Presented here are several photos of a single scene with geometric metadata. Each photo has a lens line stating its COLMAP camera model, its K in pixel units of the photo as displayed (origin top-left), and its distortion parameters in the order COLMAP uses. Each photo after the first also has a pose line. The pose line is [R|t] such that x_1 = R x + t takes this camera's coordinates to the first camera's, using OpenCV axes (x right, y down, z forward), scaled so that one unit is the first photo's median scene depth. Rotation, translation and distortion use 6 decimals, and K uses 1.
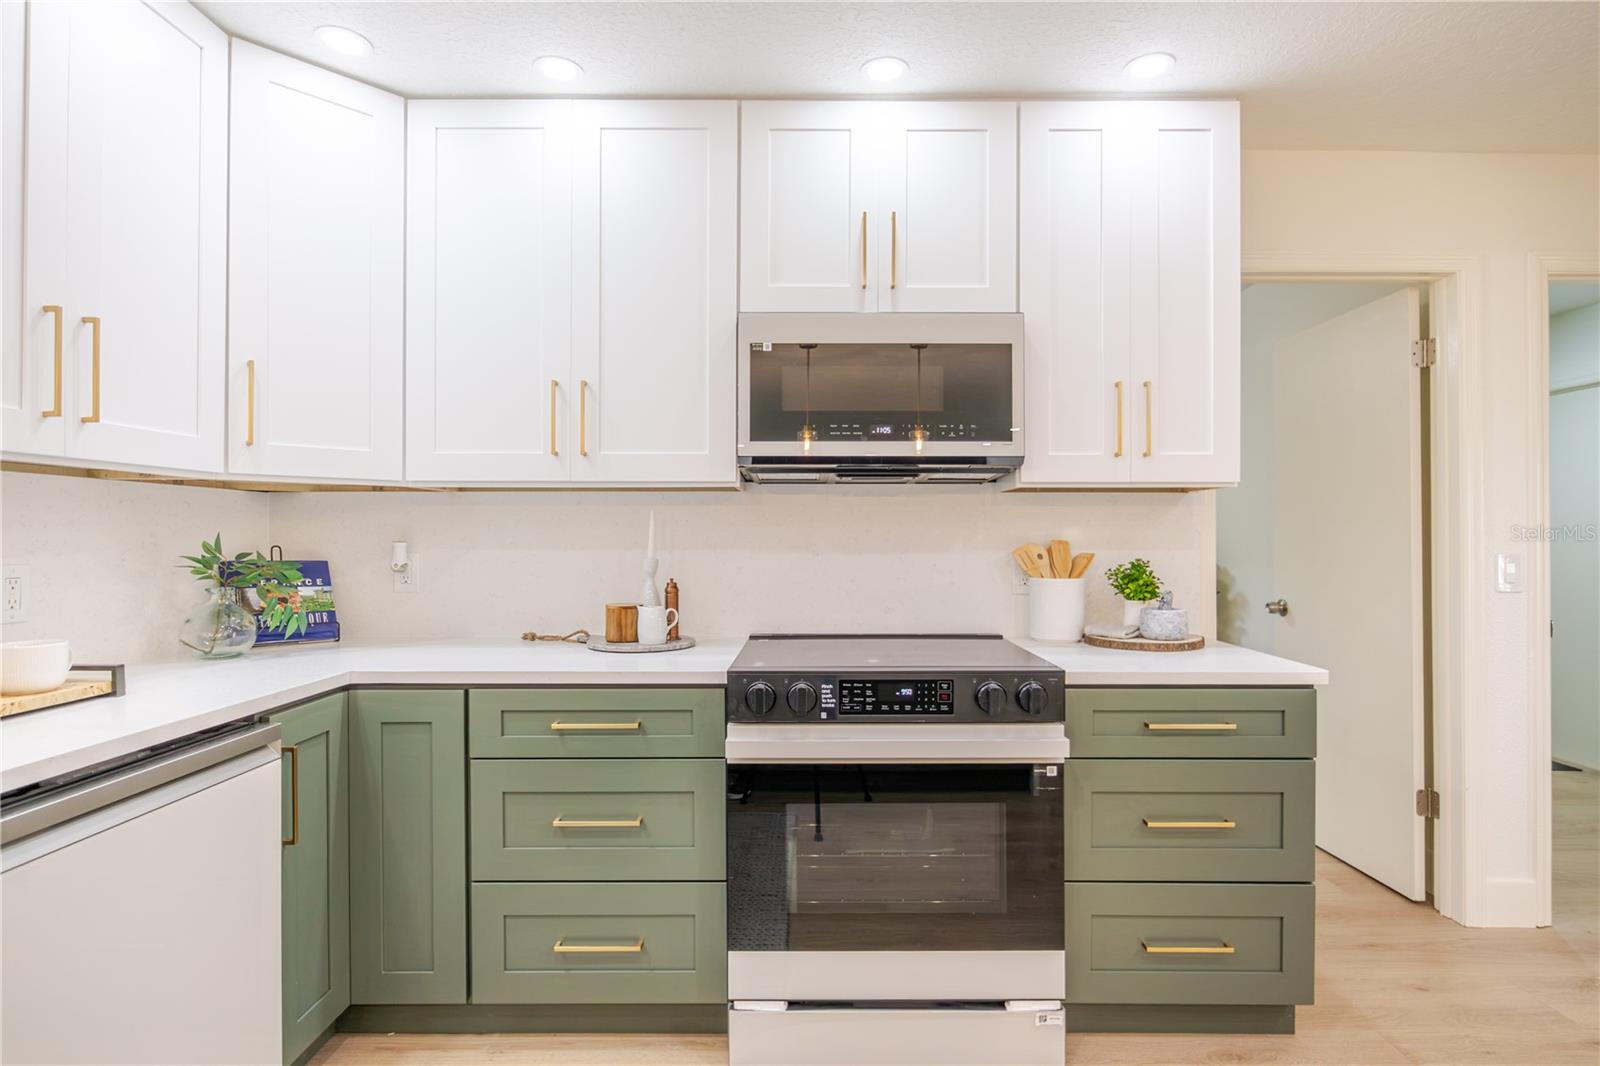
lens RADIAL K [[798.4, 0, 806.9], [0, 798.4, 533.4], [0, 0, 1]] dist [-0.012271, 0.002008]
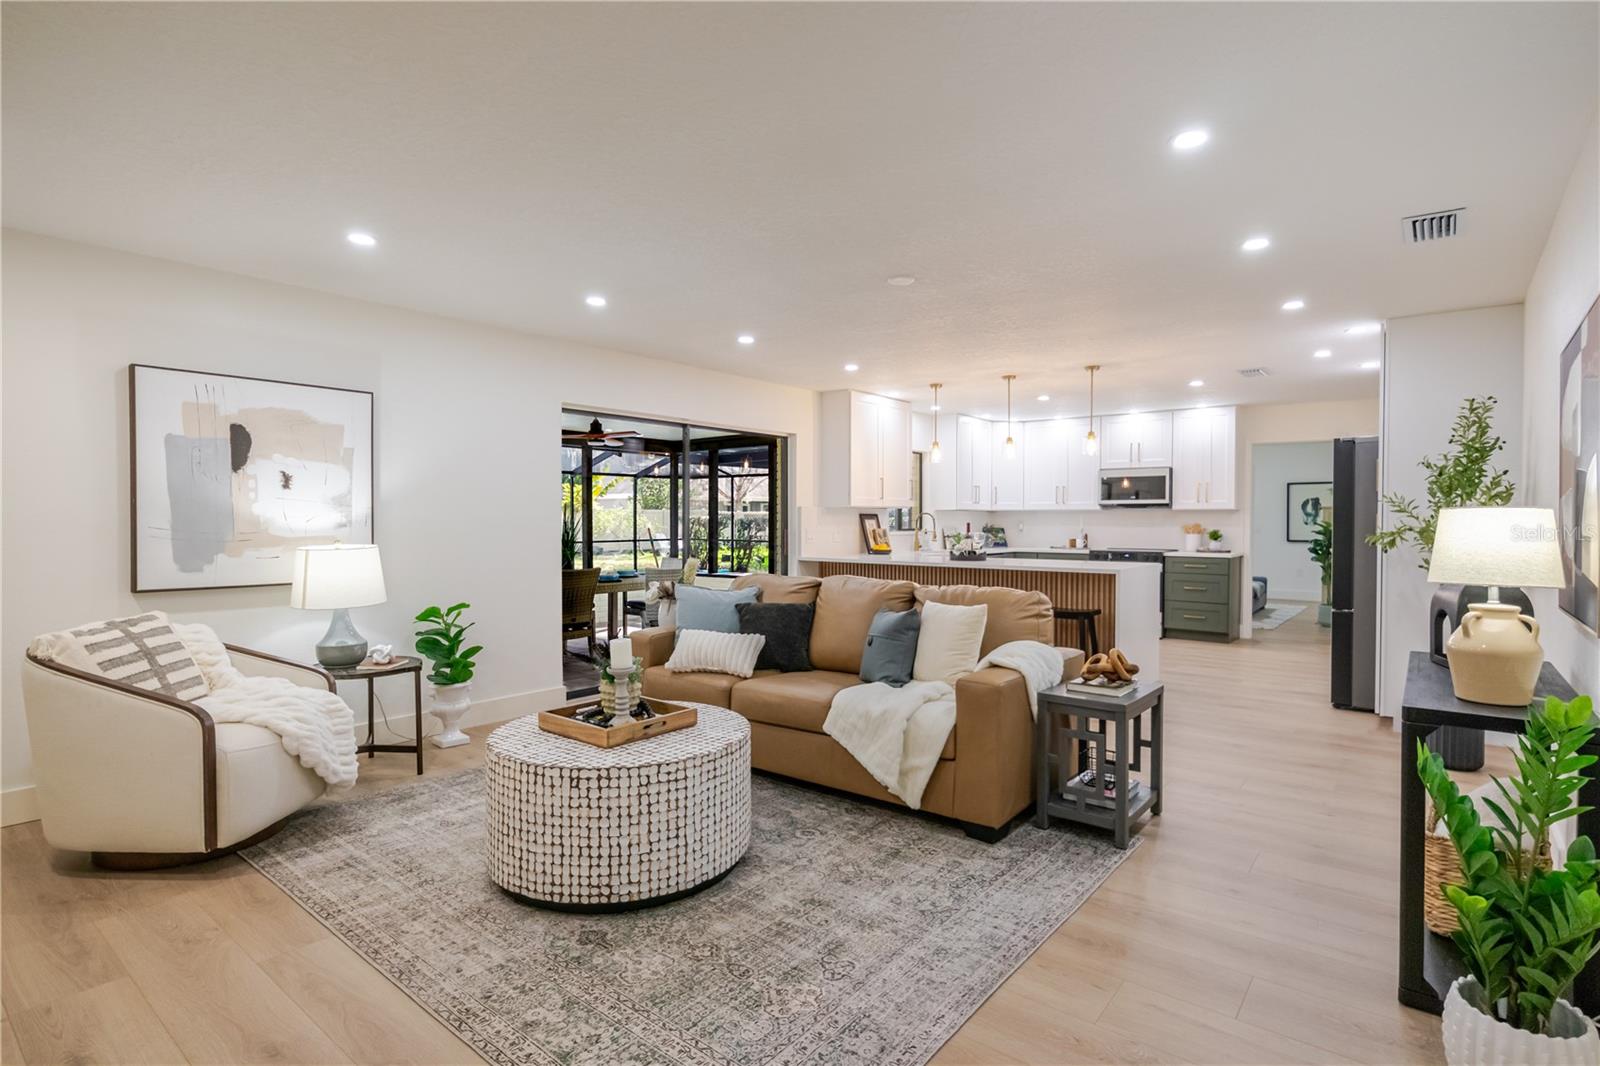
lens RADIAL K [[798.4, 0, 813.7], [0, 798.4, 535.2], [0, 0, 1]] dist [-0.012271, 0.002008]
pose [[0.791821, 0.013824, -0.610597, 1.280649], [0.000445, 0.999730, 0.023211, -0.027228], [0.610753, -0.018650, 0.791601, -3.228431]]
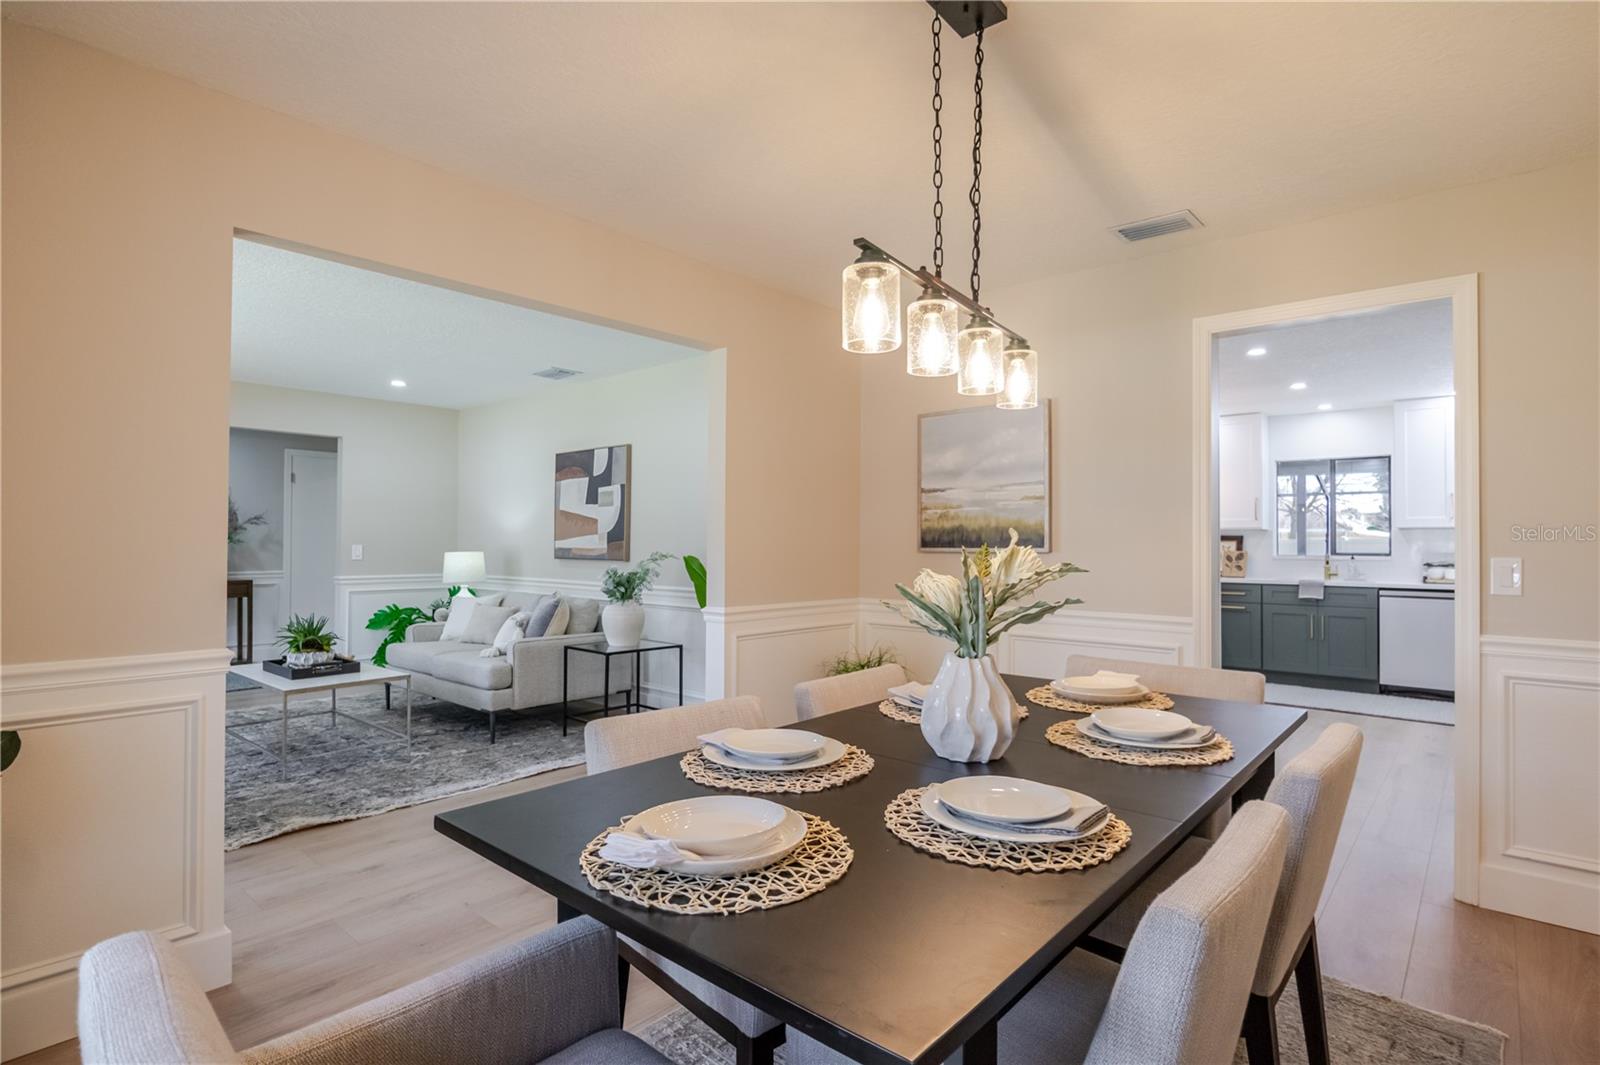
lens RADIAL K [[798.4, 0, 805.2], [0, 798.4, 541.1], [0, 0, 1]] dist [-0.012271, 0.002008]
pose [[-0.648484, -0.007789, -0.761188, 3.152049], [-0.002744, 0.999965, -0.007895, 0.016753], [0.761223, -0.003031, -0.648483, 0.740242]]
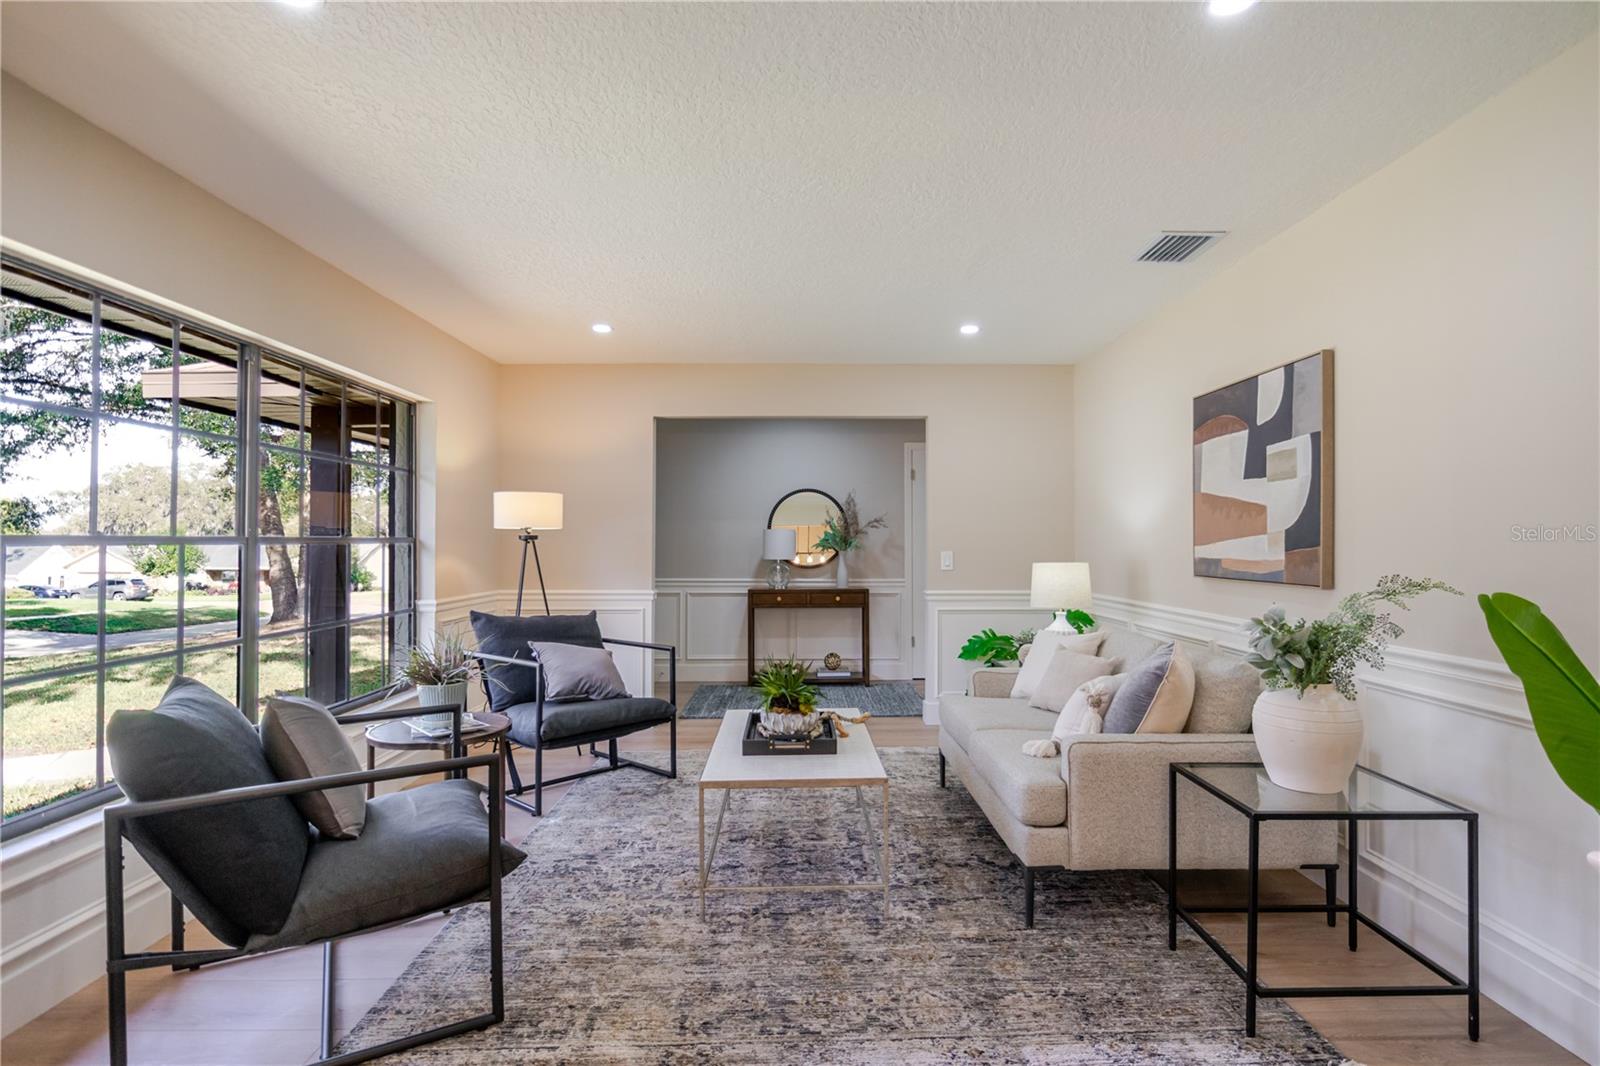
lens RADIAL K [[798.4, 0, 814.1], [0, 798.4, 530.6], [0, 0, 1]] dist [-0.012271, 0.002008]
pose [[-0.999687, -0.000497, -0.025024, 2.386105], [-0.000016, 0.999815, -0.019225, -0.004545], [0.025029, -0.019218, -0.999502, -0.156892]]
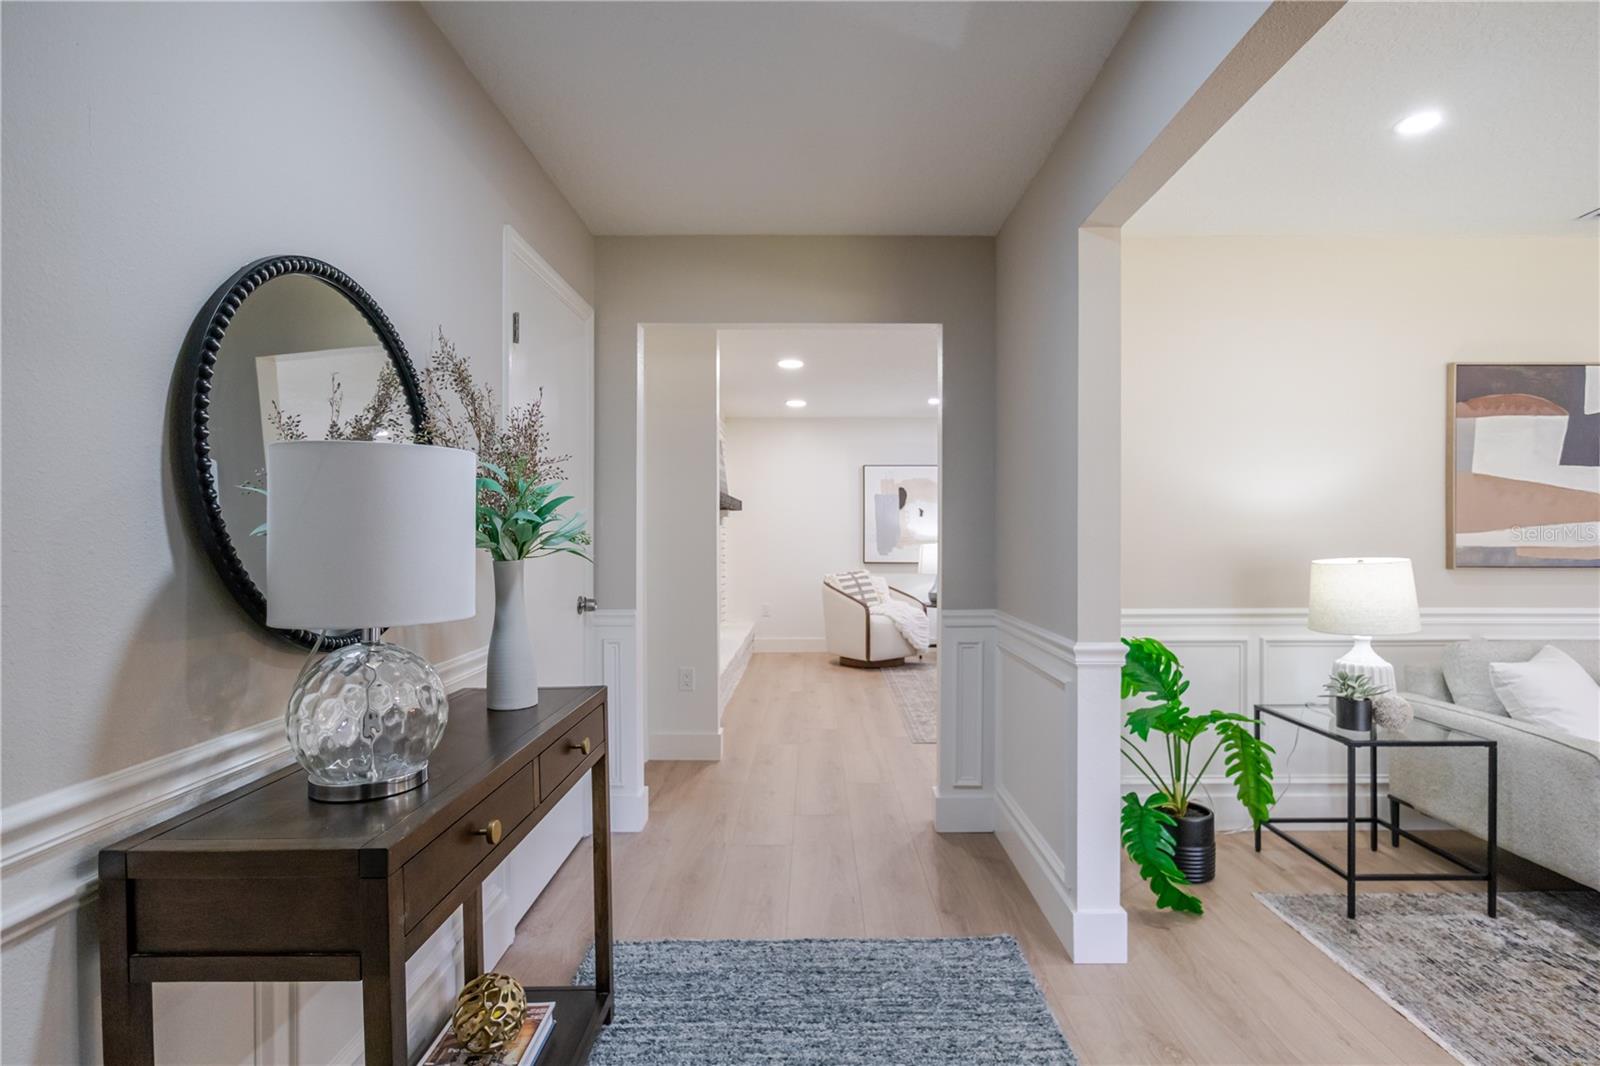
lens RADIAL K [[798.4, 0, 806.4], [0, 798.4, 531.0], [0, 0, 1]] dist [-0.012271, 0.002008]
pose [[-0.000318, -0.005044, -0.999987, 3.012901], [0.005308, 0.999973, -0.005046, -0.007598], [0.999986, -0.005309, -0.000291, -3.067511]]
